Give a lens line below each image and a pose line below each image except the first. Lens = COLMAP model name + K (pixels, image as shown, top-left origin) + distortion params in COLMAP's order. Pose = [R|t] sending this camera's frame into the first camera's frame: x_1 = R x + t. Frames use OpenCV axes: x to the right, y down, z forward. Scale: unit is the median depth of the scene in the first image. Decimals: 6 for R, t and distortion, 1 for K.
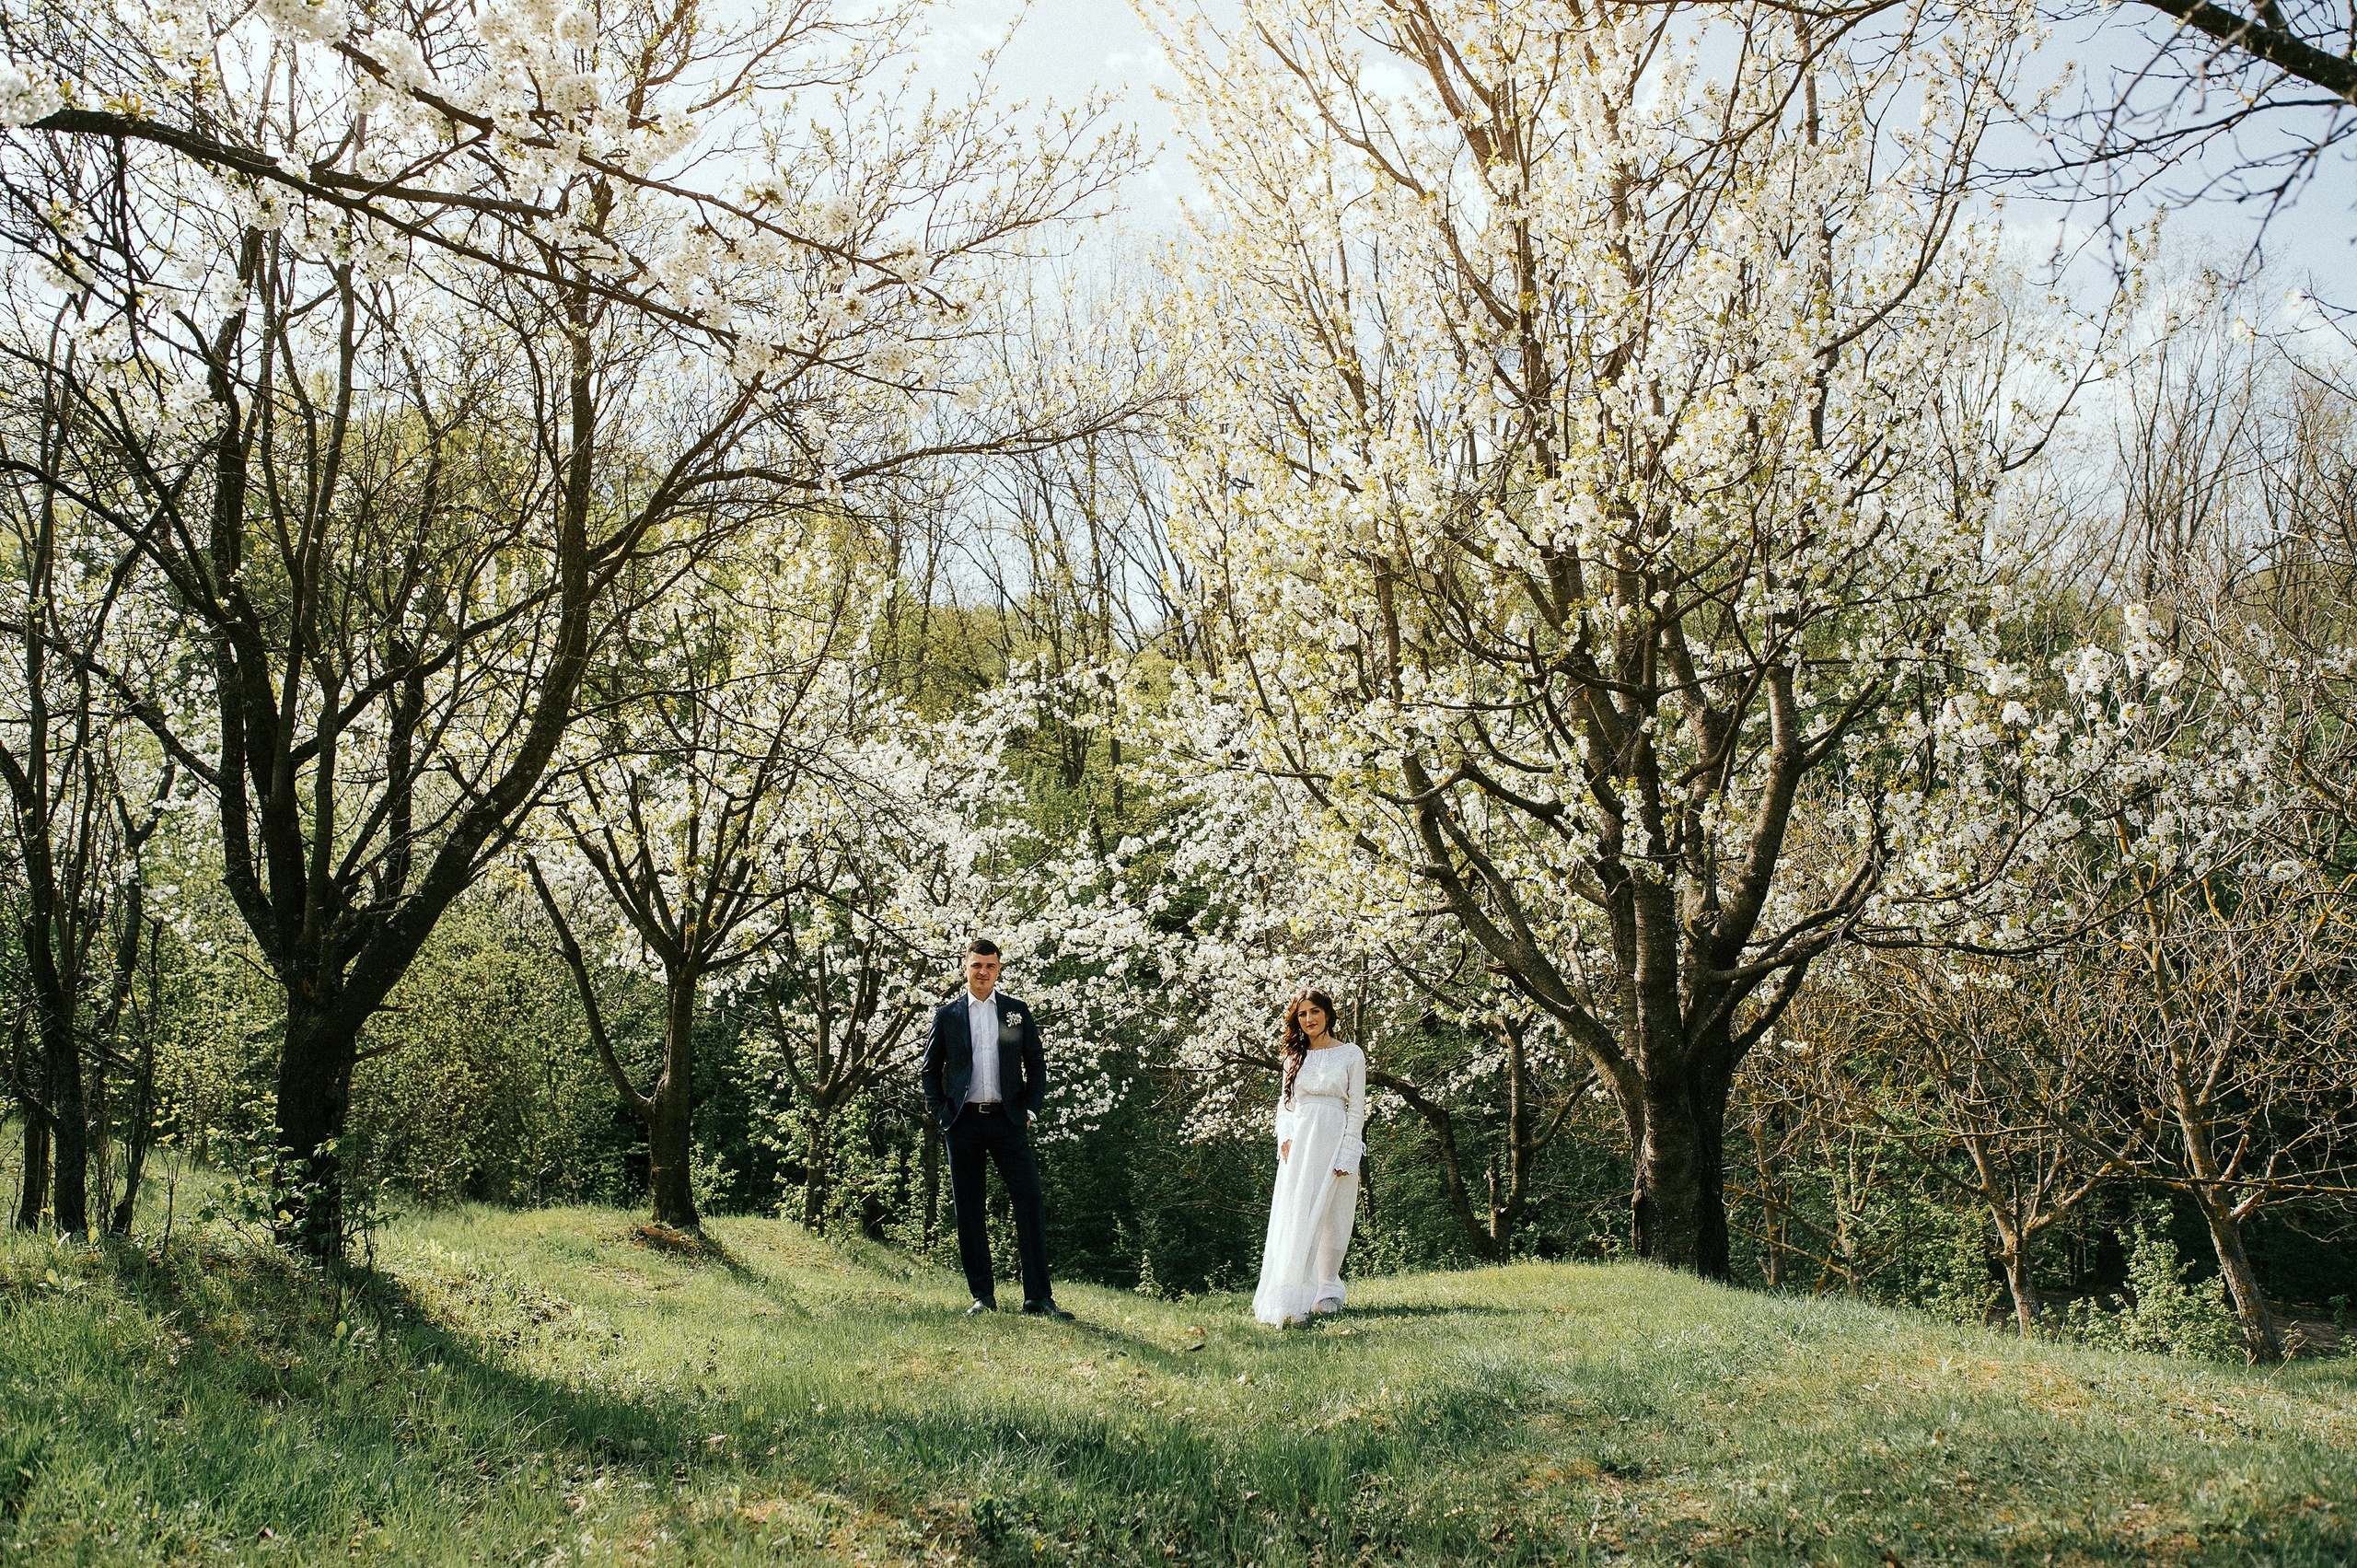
lens RADIAL K [[1997.3, 0, 1179.6], [0, 1997.3, 706.8], [0, 0, 1]] dist [-0.058374, 0.007591]
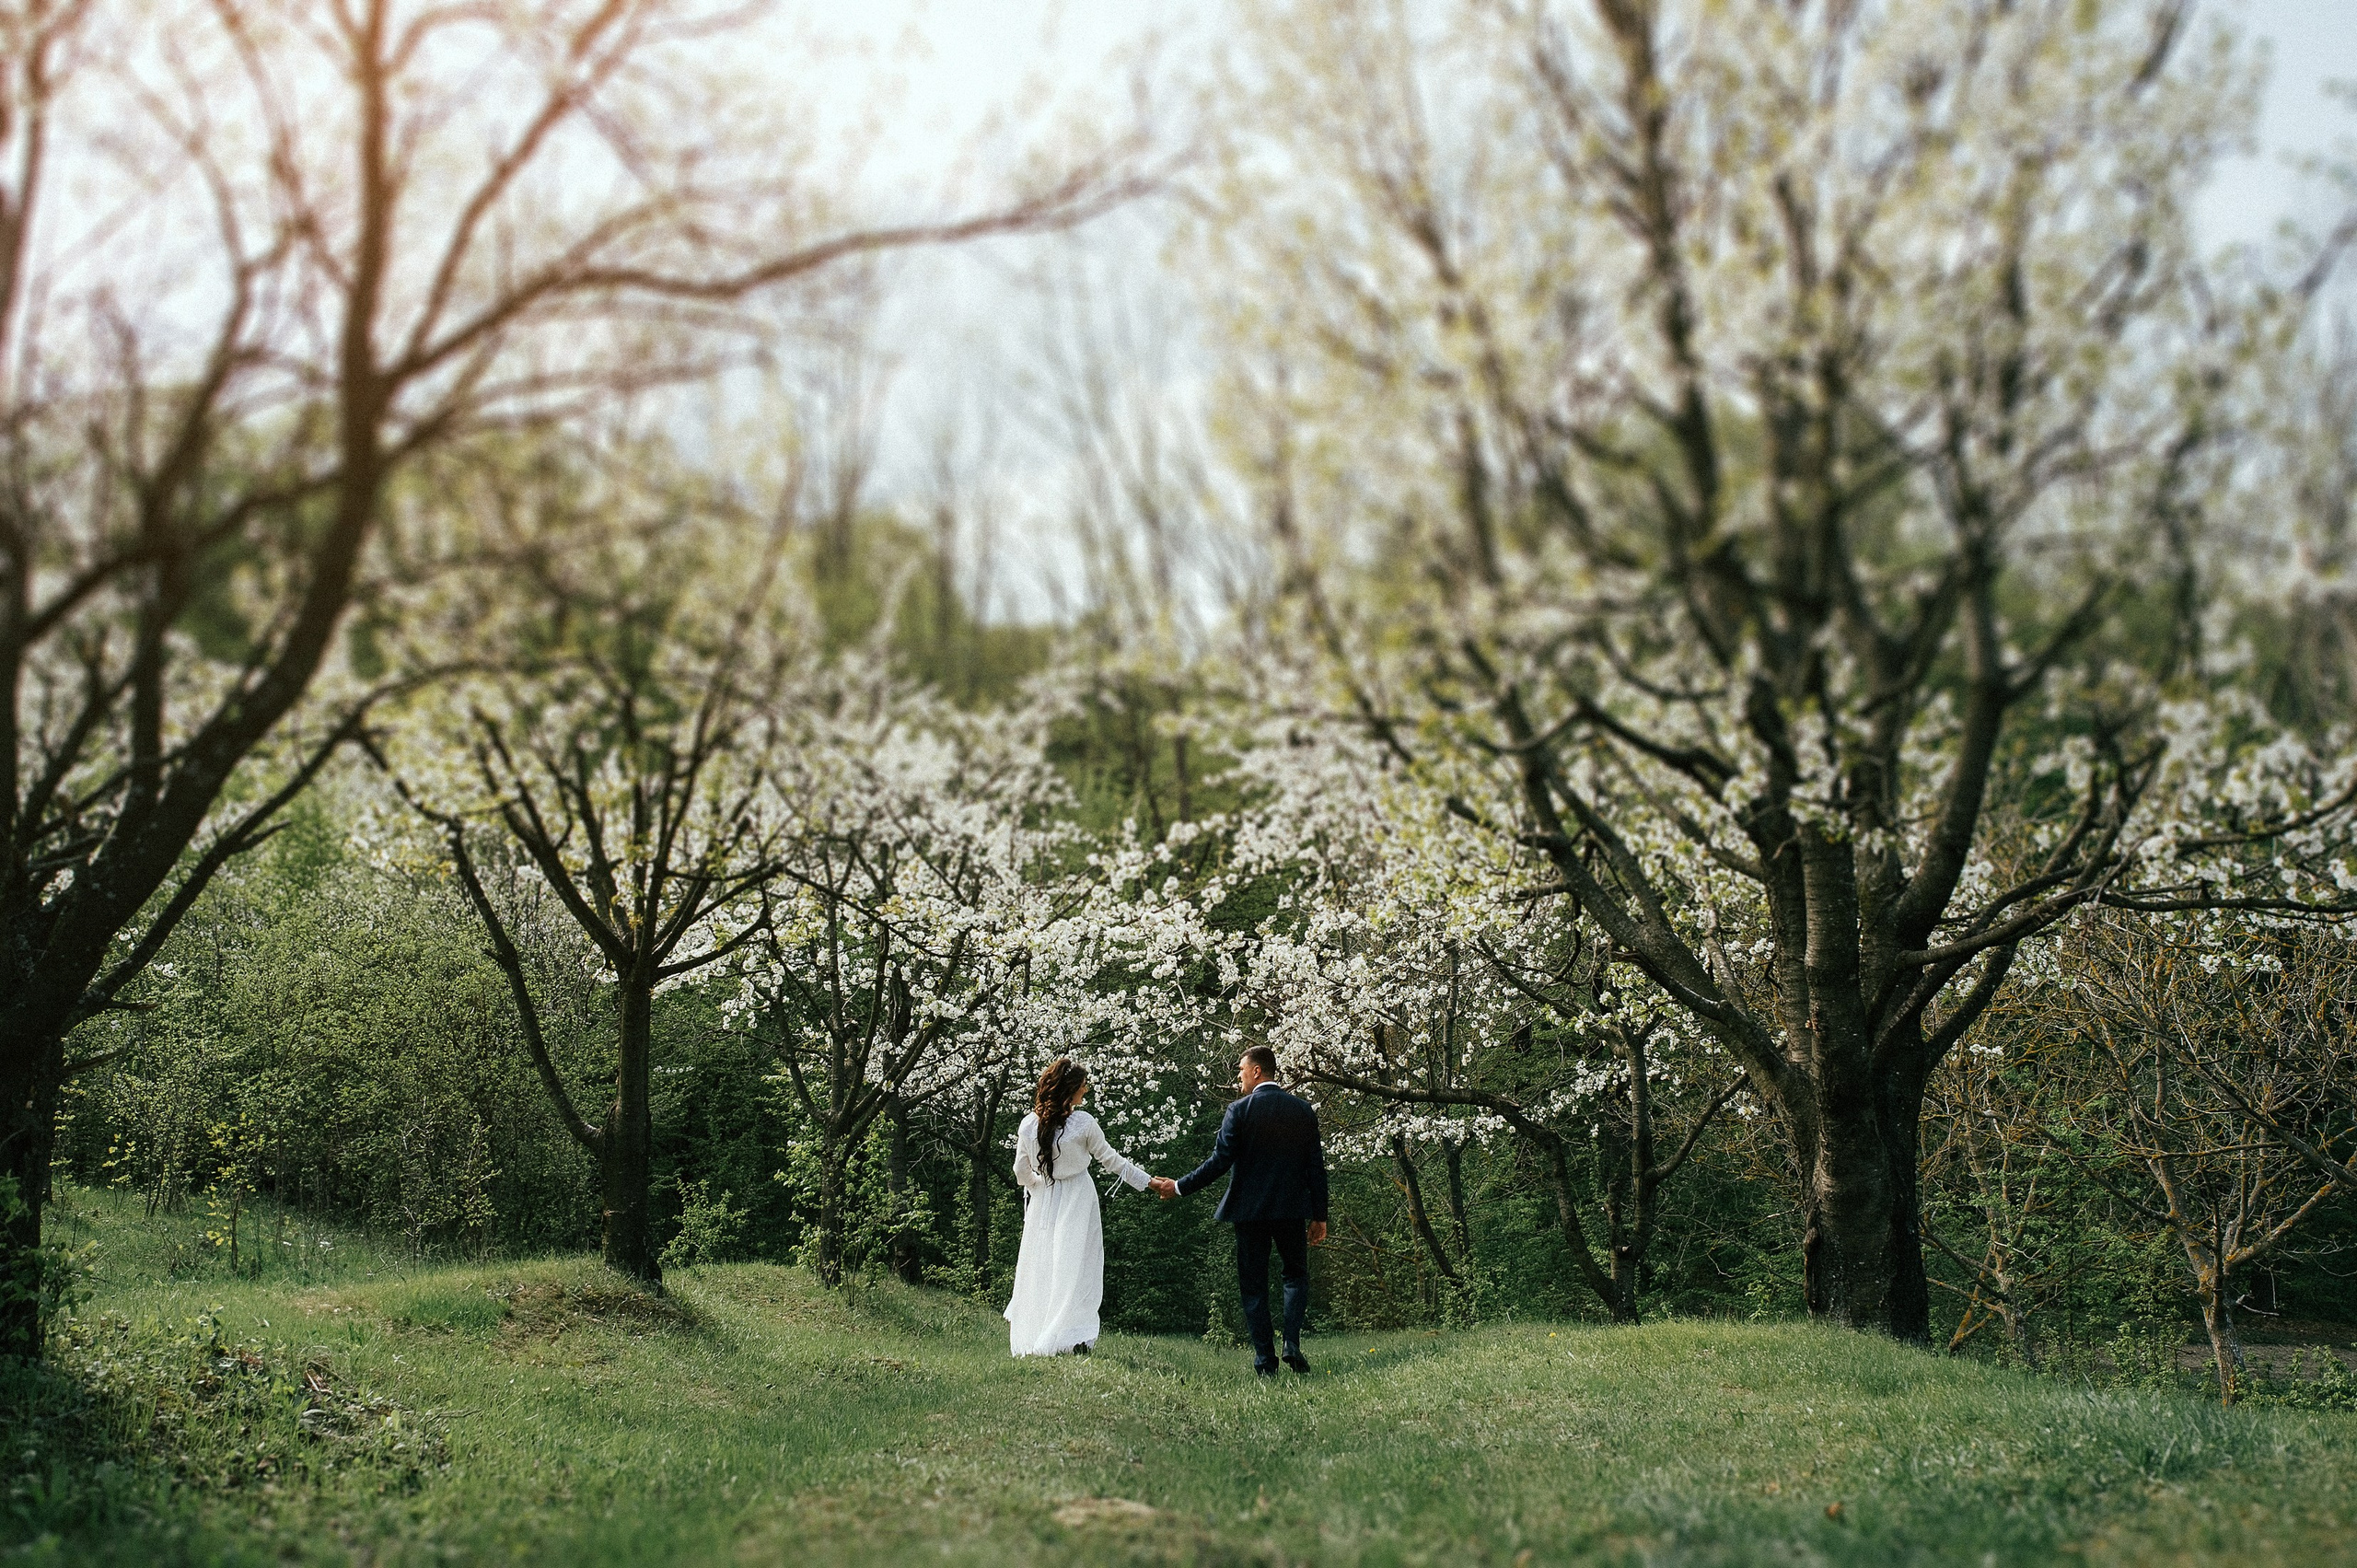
lens RADIAL K [[1535.5, 0, 1177.4], [0, 1535.5, 856.3], [0, 0, 1]] dist [-0.041430, 0.001307]
pose [[0.997379, -0.022652, -0.068715, 0.018851], [0.023828, 0.999582, 0.016349, 0.068448], [0.068316, -0.017943, 0.997502, 0.330987]]
